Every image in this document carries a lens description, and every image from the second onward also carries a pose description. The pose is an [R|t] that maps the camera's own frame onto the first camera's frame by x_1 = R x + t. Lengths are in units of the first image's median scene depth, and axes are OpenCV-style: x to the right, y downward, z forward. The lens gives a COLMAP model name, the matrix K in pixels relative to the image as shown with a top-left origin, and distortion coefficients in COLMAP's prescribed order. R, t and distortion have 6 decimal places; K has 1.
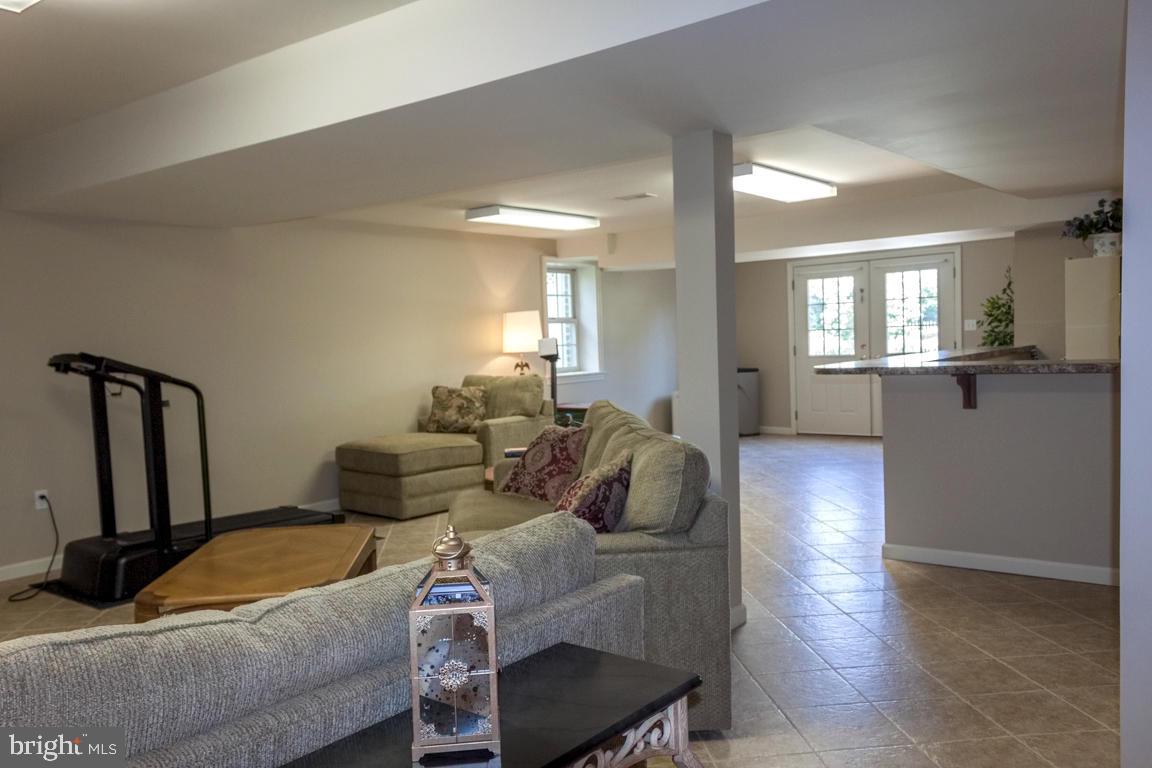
lens RADIAL K [[918.2, 0, 569.2], [0, 918.2, 394.1], [0, 0, 1]] dist [0.075566, -0.045499]
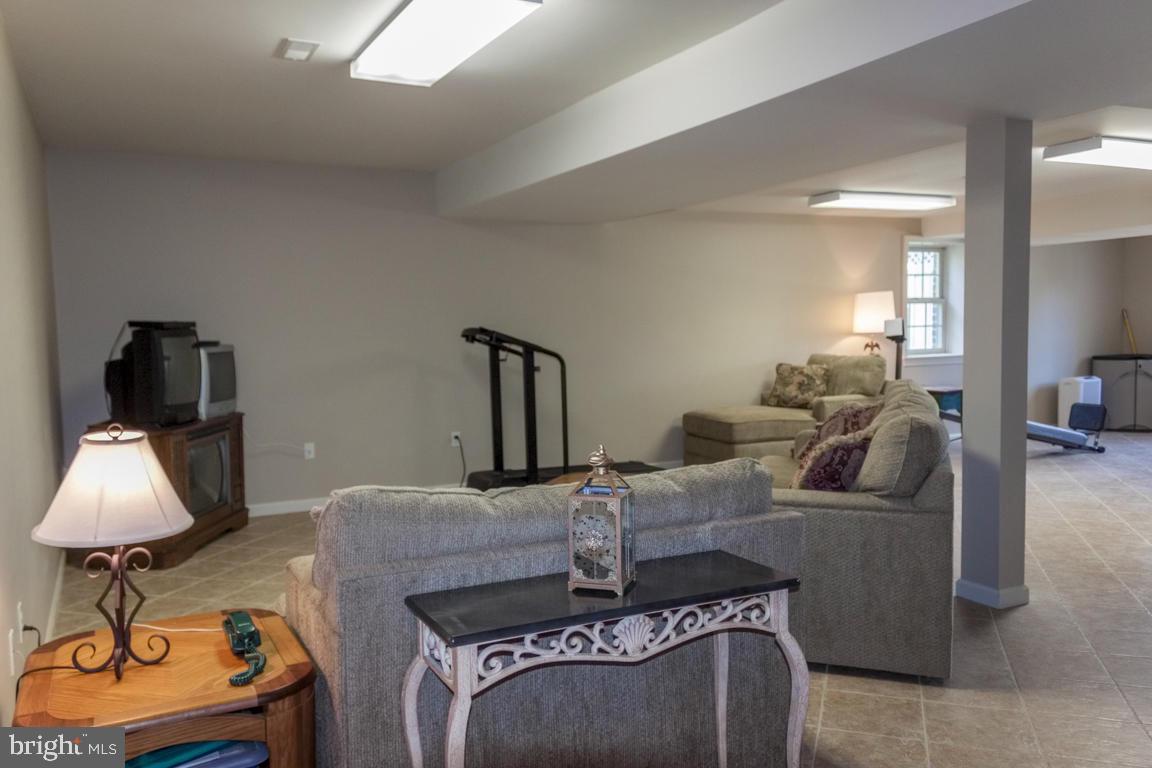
lens RADIAL K [[918.2, 0, 569.2], [0, 918.2, 394.1], [0, 0, 1]] dist [0.075566, -0.045499]
pose [[0.907949, 0.047288, -0.416404, 0.089839], [-0.037323, 0.998789, 0.032044, 0.002243], [0.417415, -0.013553, 0.908615, -0.079615]]
